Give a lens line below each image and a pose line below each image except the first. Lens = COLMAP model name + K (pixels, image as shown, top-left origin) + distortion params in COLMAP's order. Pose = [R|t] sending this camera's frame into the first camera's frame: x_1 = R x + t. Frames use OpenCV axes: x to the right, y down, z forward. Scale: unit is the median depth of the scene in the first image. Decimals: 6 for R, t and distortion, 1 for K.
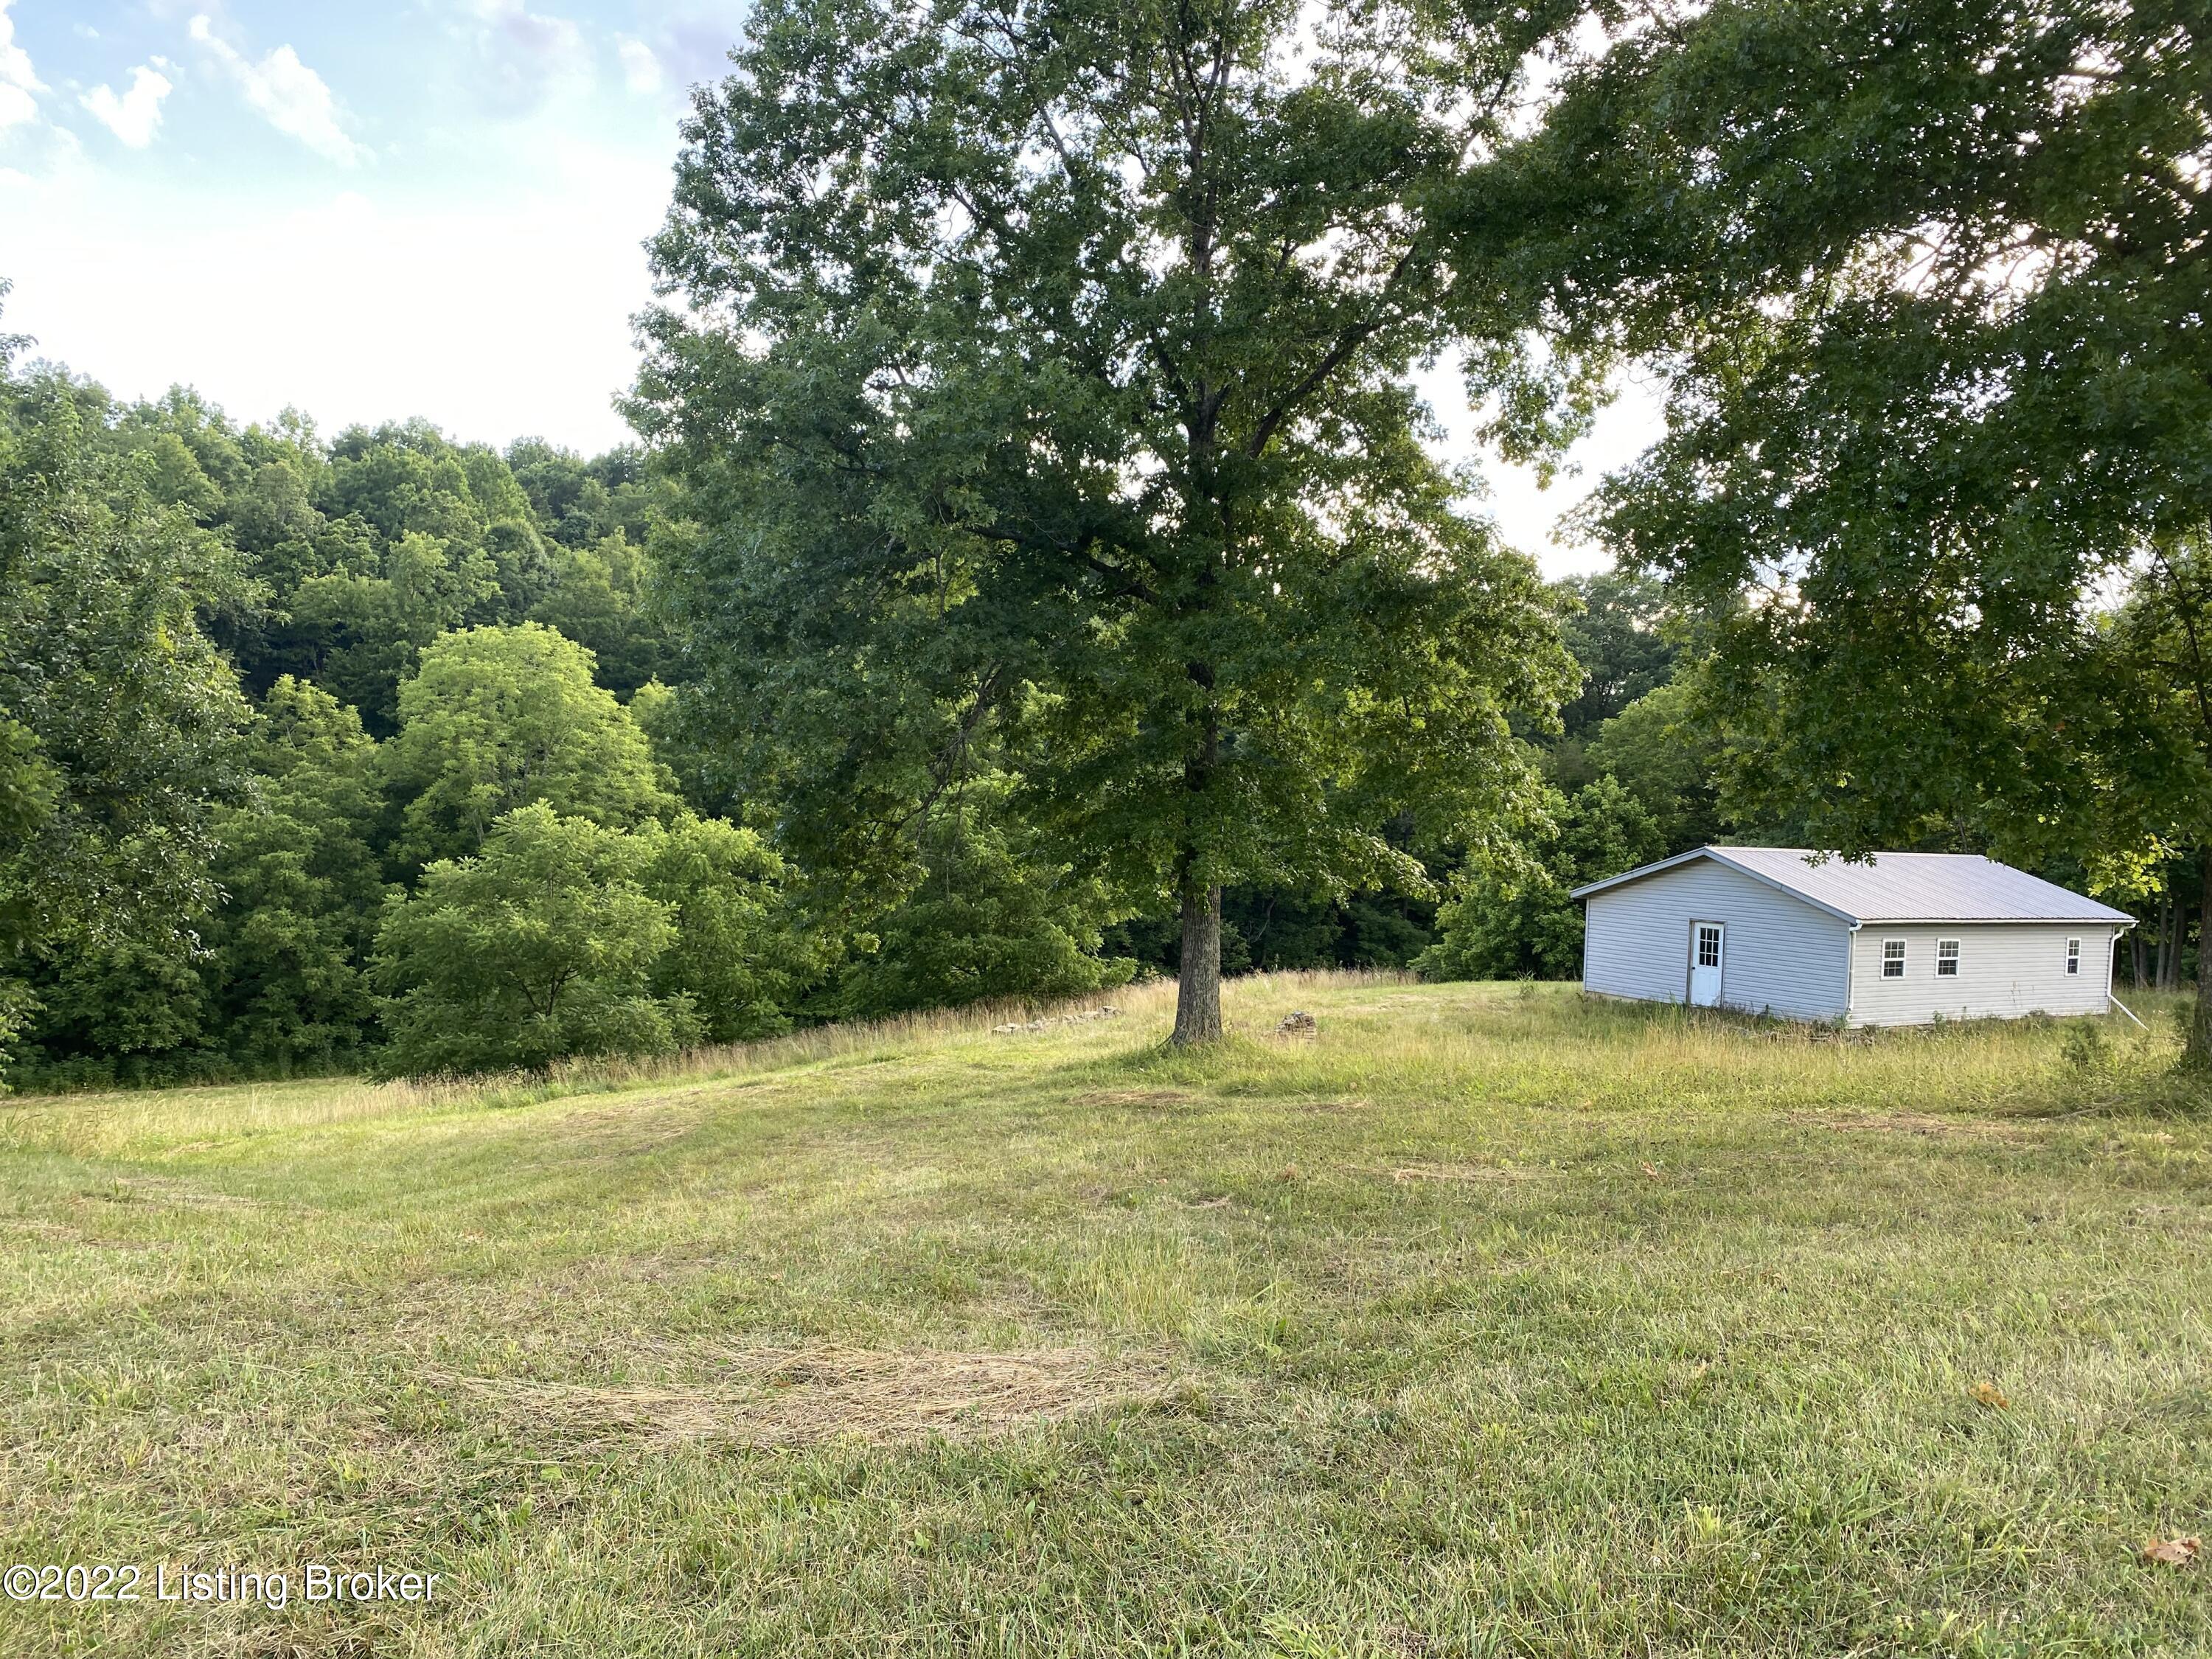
lens RADIAL K [[1696.0, 0, 1139.5], [0, 1696.0, 833.1], [0, 0, 1]] dist [0.003436, 0.005194]
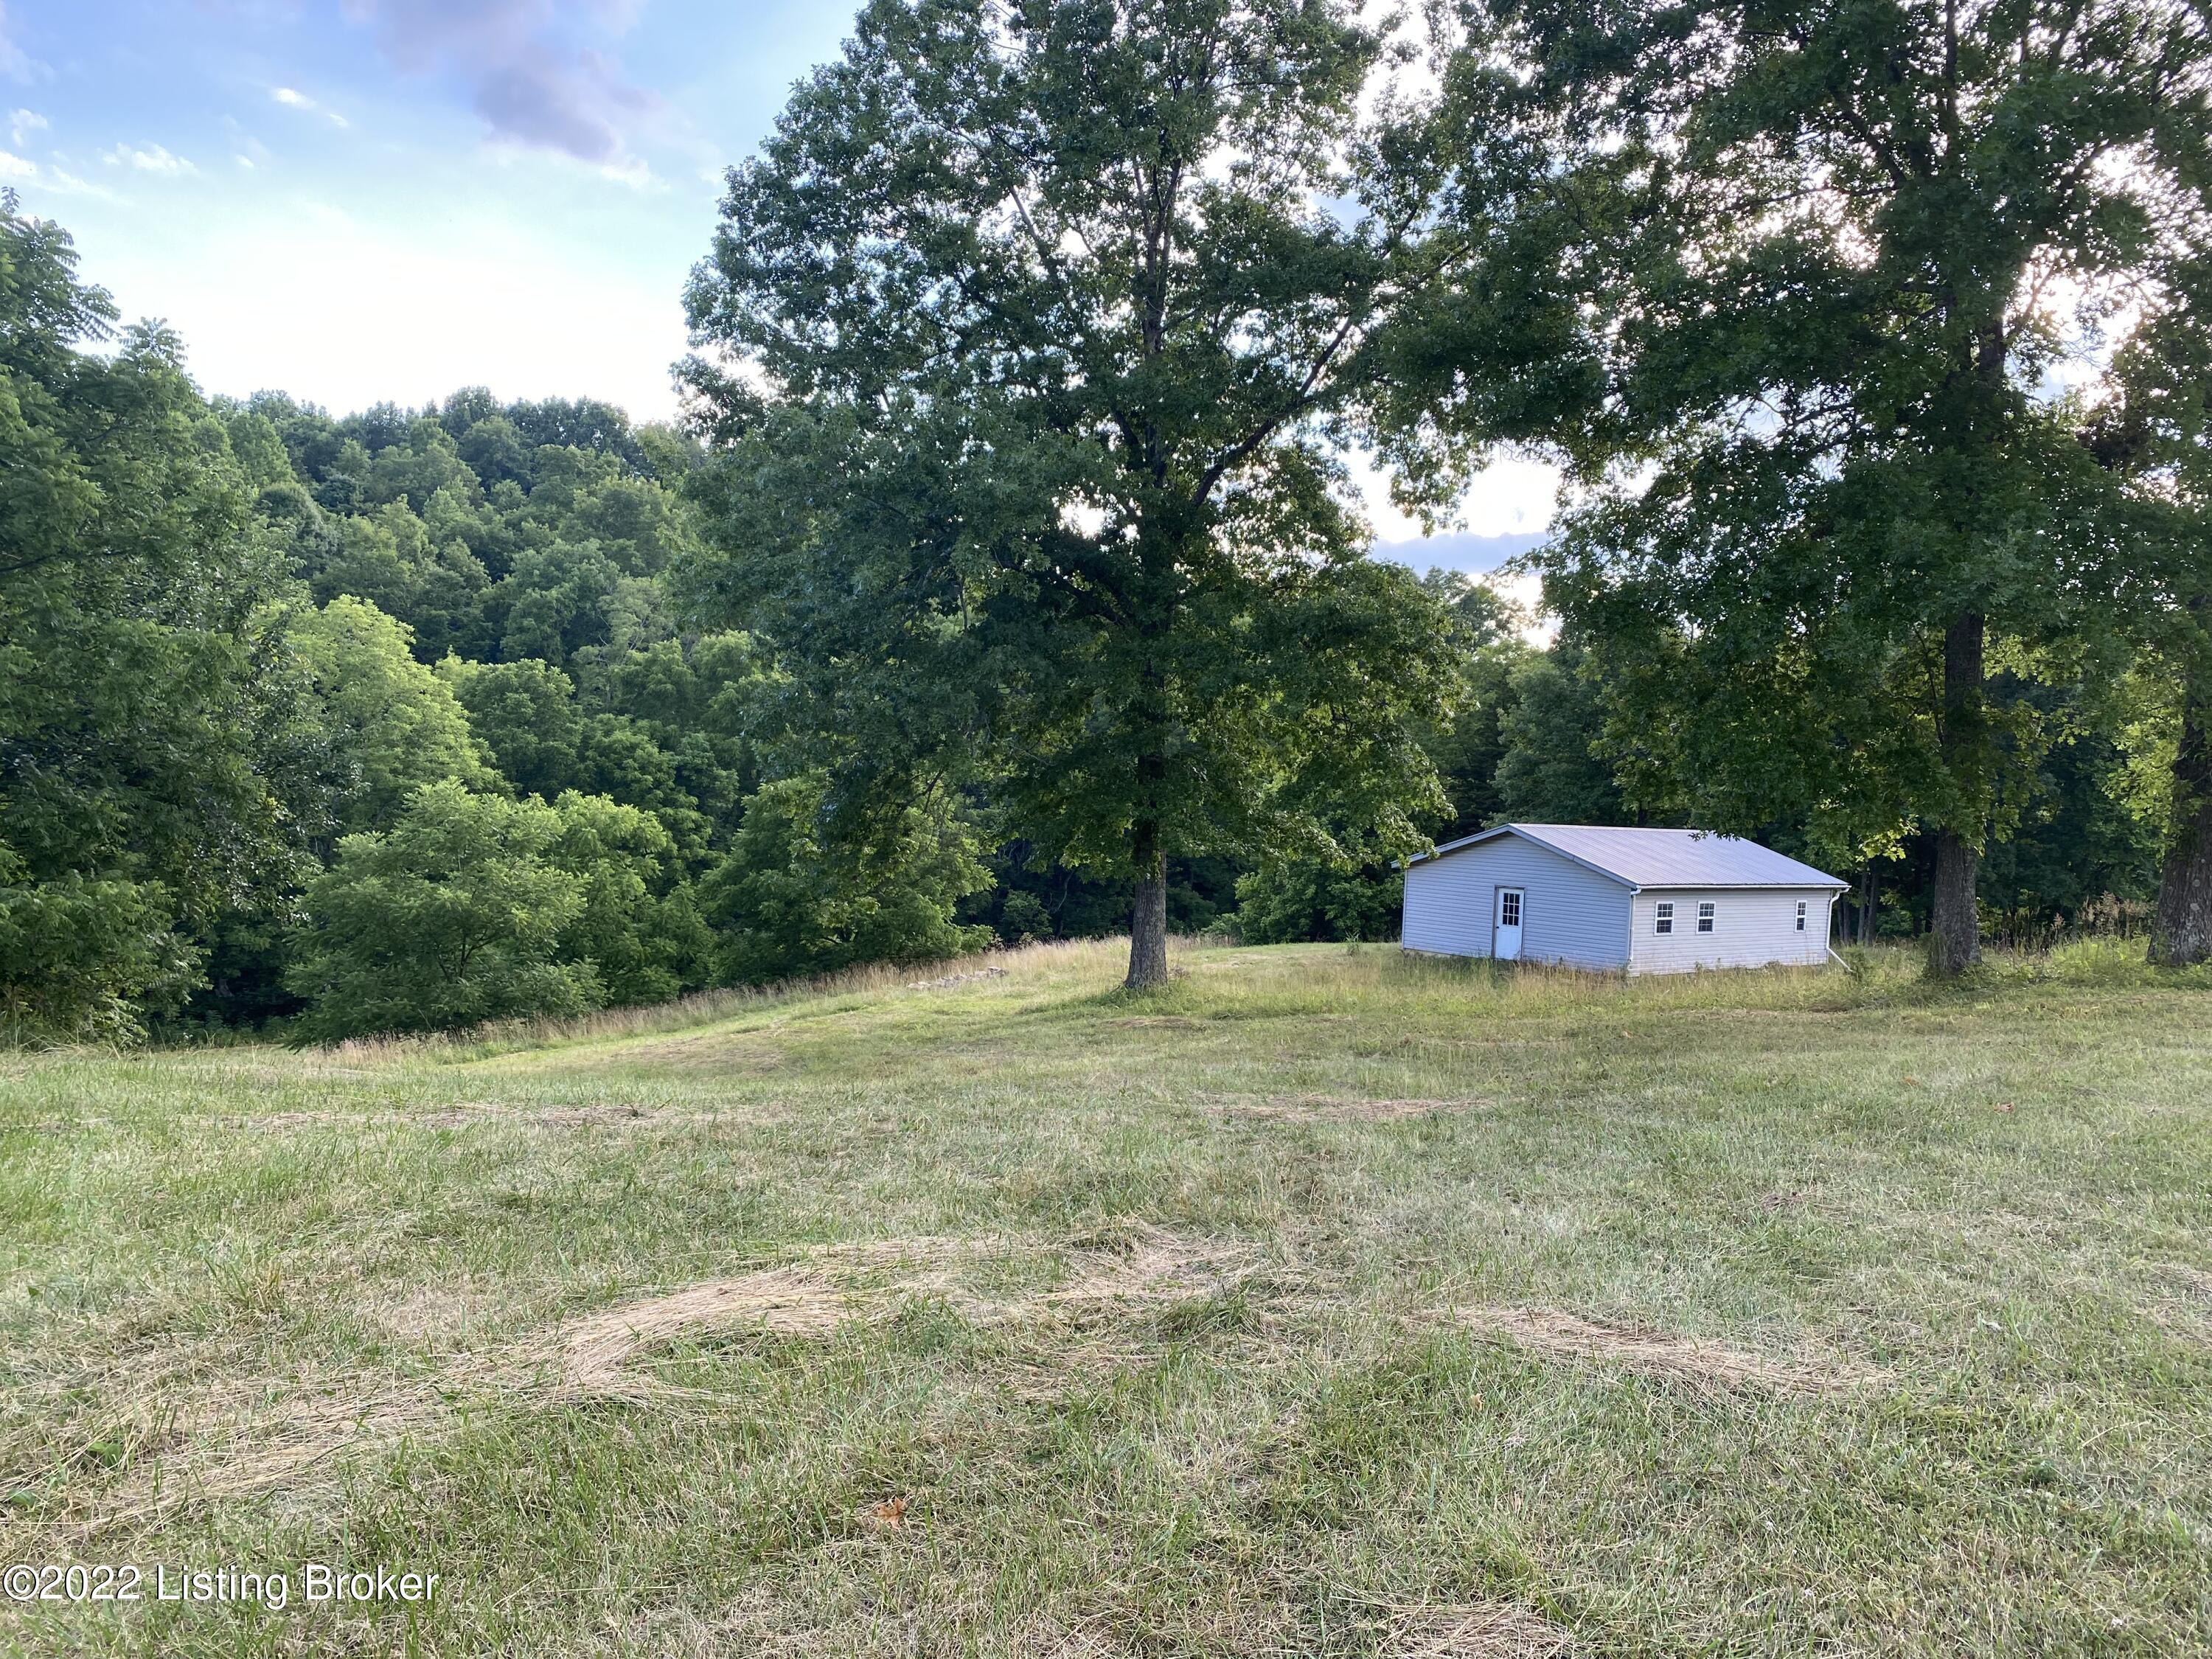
lens RADIAL K [[1686.1, 0, 1143.6], [0, 1686.1, 829.6], [0, 0, 1]] dist [0.038463, -0.071400]
pose [[0.988774, 0.000719, 0.149417, -0.085878], [-0.002696, 0.999911, 0.013030, -0.002237], [-0.149395, -0.013287, 0.988688, -0.107235]]
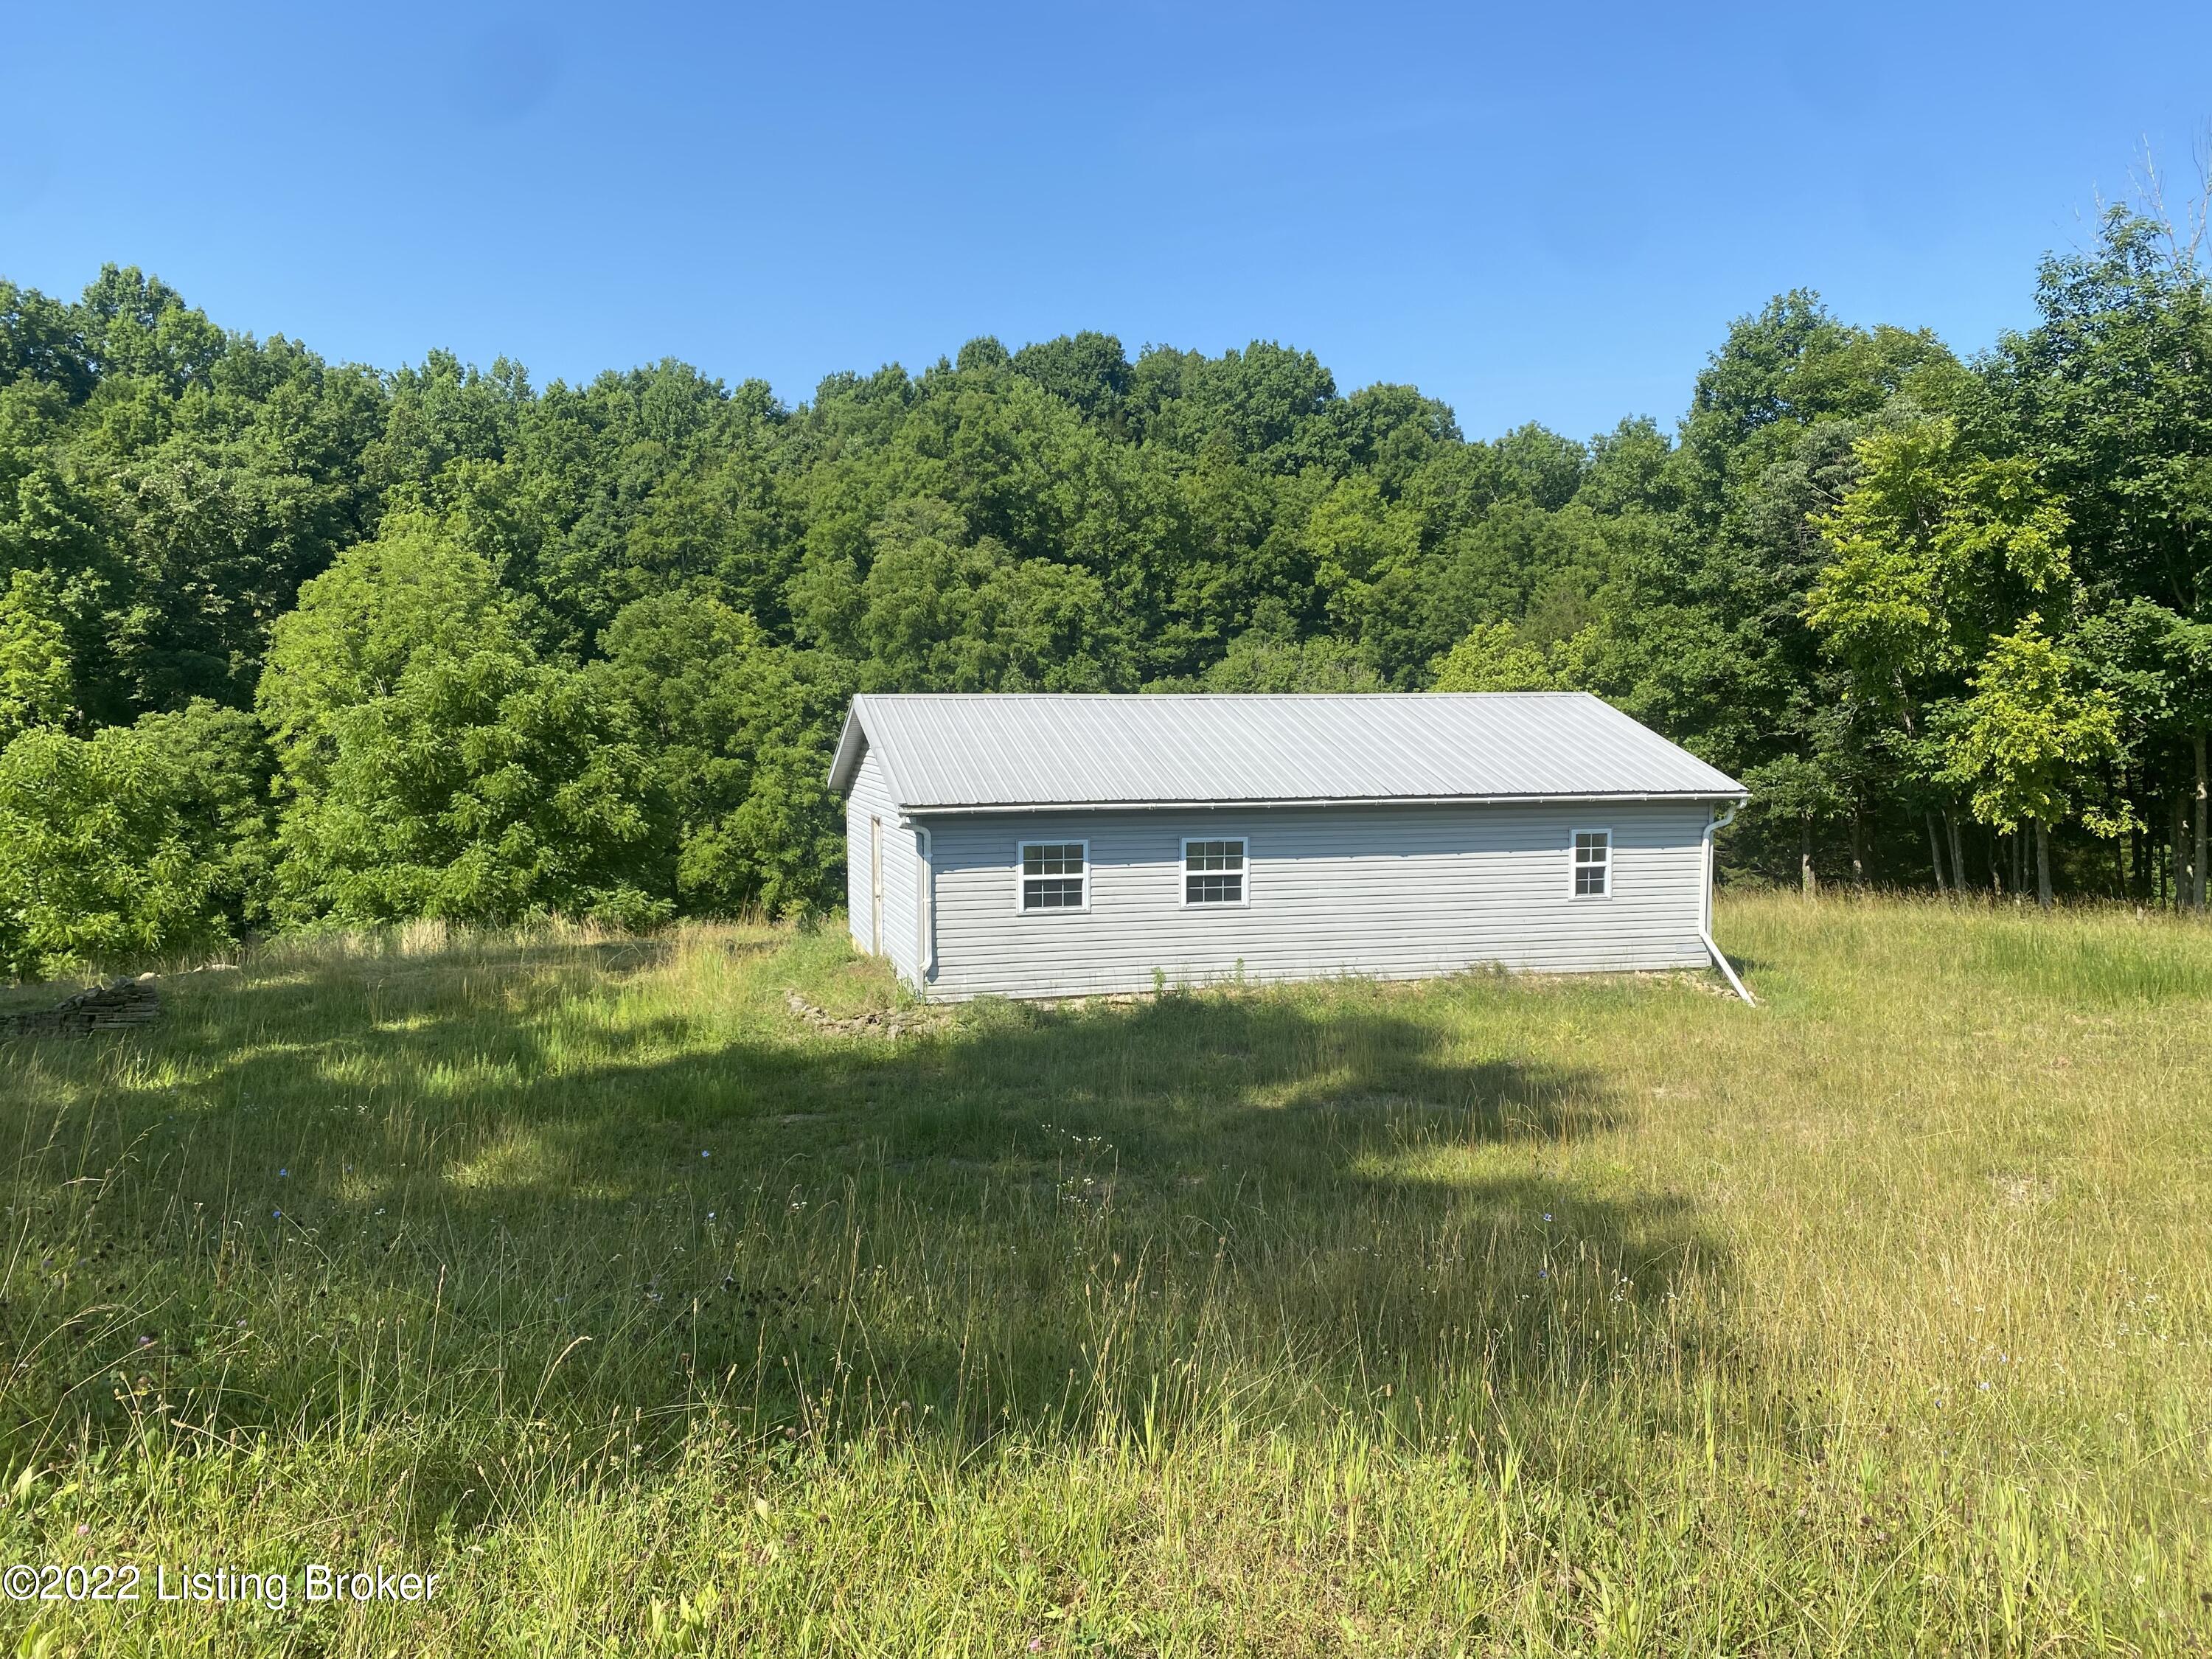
lens RADIAL K [[1674.5, 0, 1106.0], [0, 1674.5, 829.5], [0, 0, 1]] dist [0.146393, -0.306683]
pose [[0.948586, -0.028068, -0.315271, 0.588940], [0.041810, 0.998444, 0.036907, 0.035737], [0.313745, -0.048191, 0.948284, 0.440573]]
